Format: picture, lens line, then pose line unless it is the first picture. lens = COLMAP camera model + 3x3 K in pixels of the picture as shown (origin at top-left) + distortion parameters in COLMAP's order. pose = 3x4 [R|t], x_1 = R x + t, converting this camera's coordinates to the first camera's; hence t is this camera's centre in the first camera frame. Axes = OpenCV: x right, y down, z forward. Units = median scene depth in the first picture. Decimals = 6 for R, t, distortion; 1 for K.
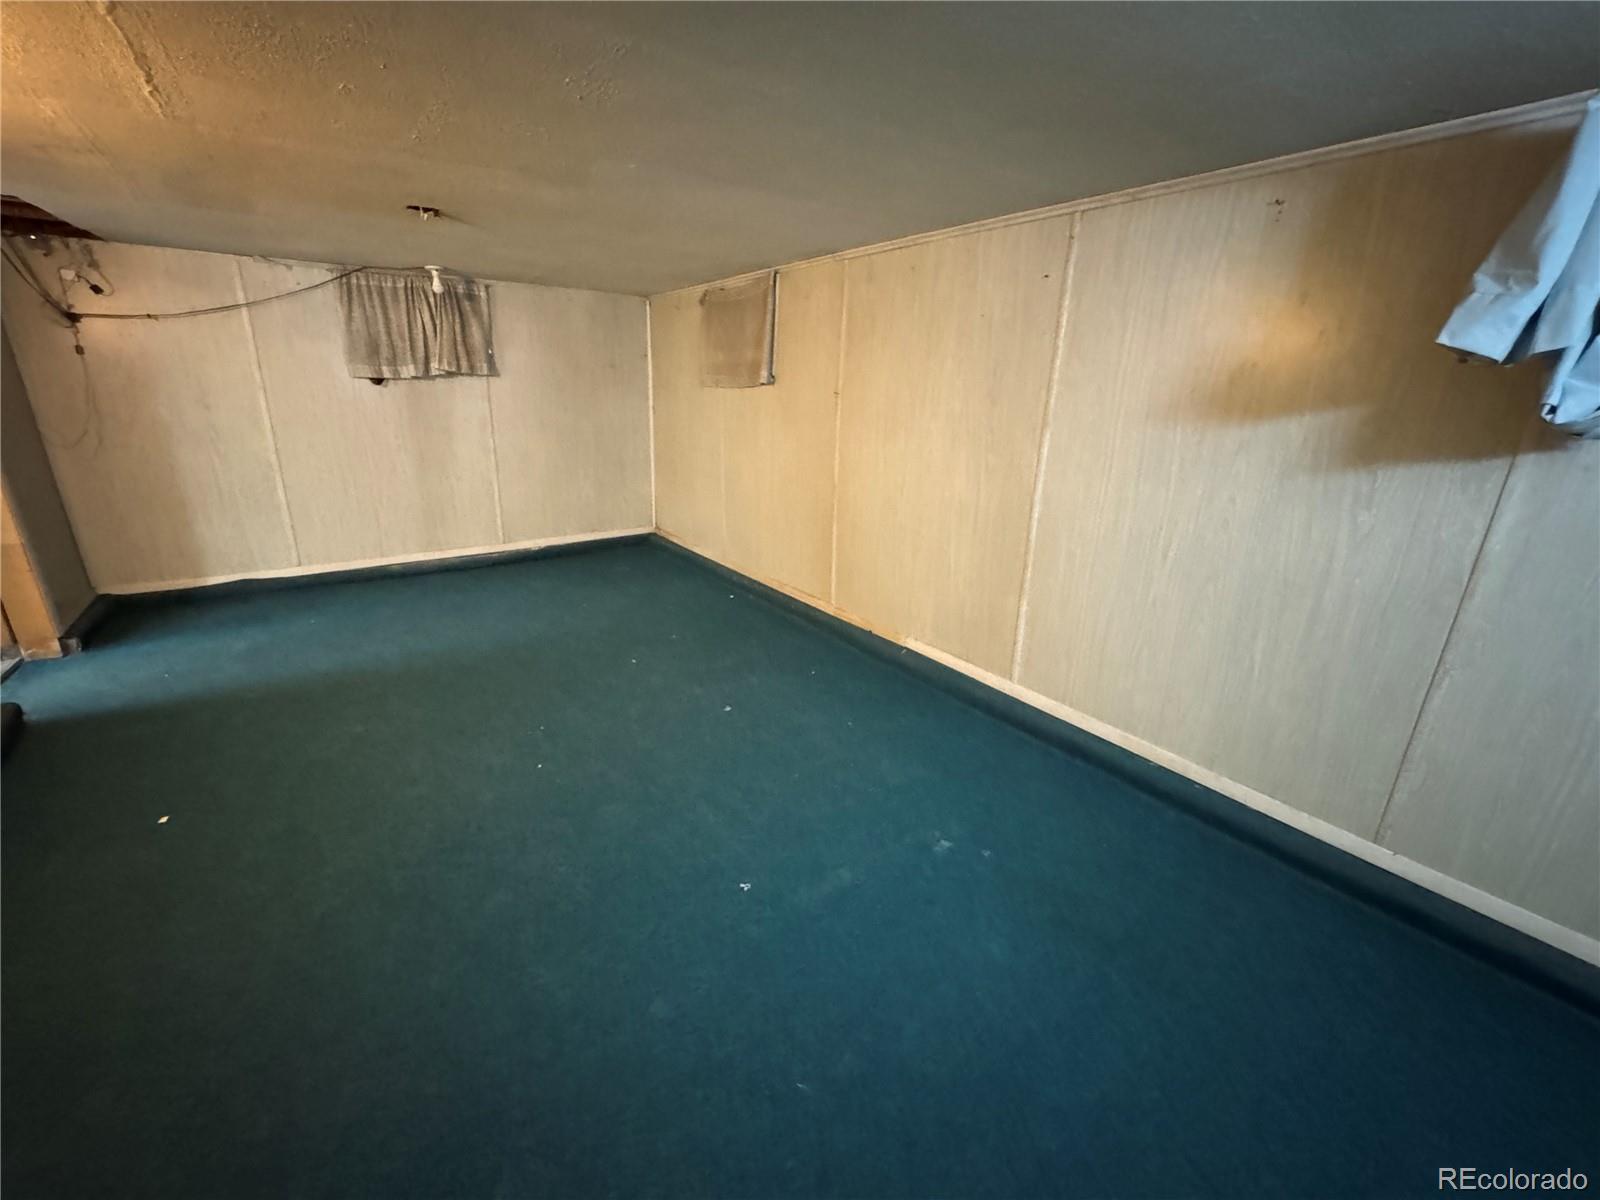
lens RADIAL K [[645.4, 0, 800.0], [0, 645.4, 598.2], [0, 0, 1]] dist [-0.002637, -0.000040]
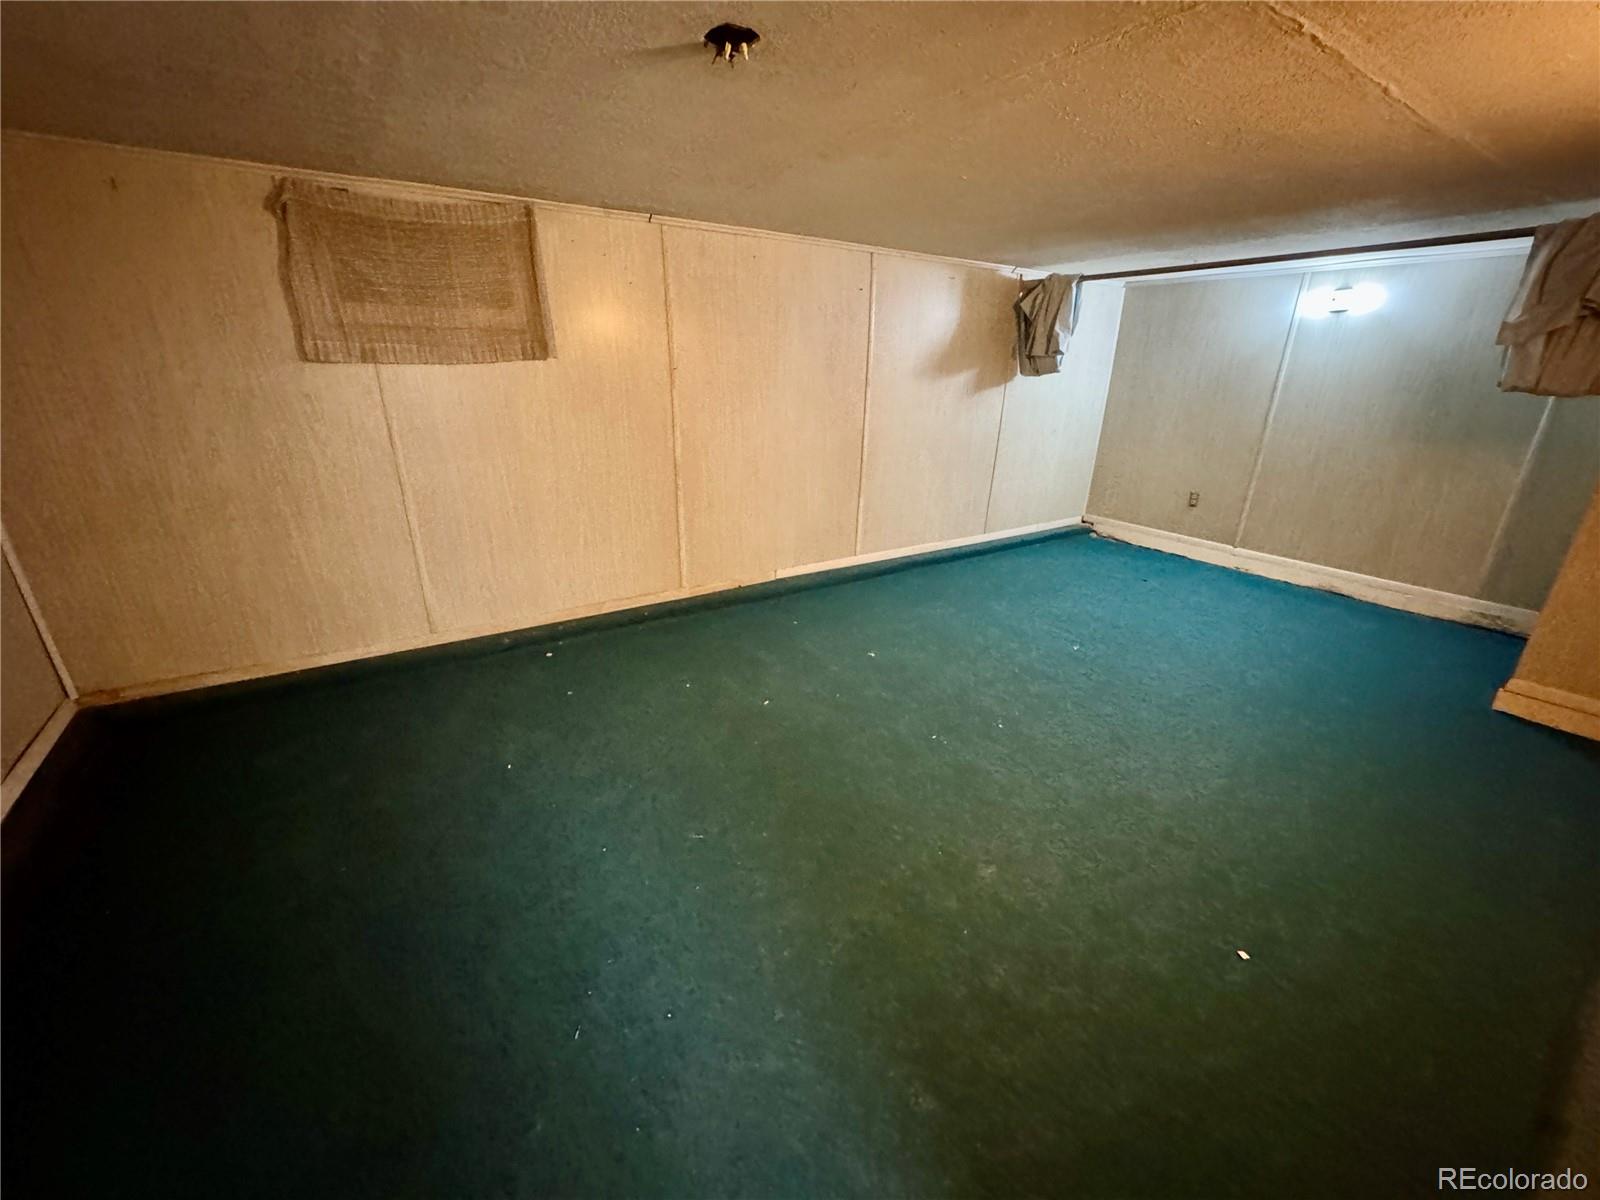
lens RADIAL K [[645.4, 0, 800.0], [0, 645.4, 598.2], [0, 0, 1]] dist [-0.002637, -0.000040]
pose [[0.050256, -0.370662, 0.927407, -0.877094], [0.299619, 0.891406, 0.340036, -0.263178], [-0.952735, 0.260780, 0.155855, 0.709262]]
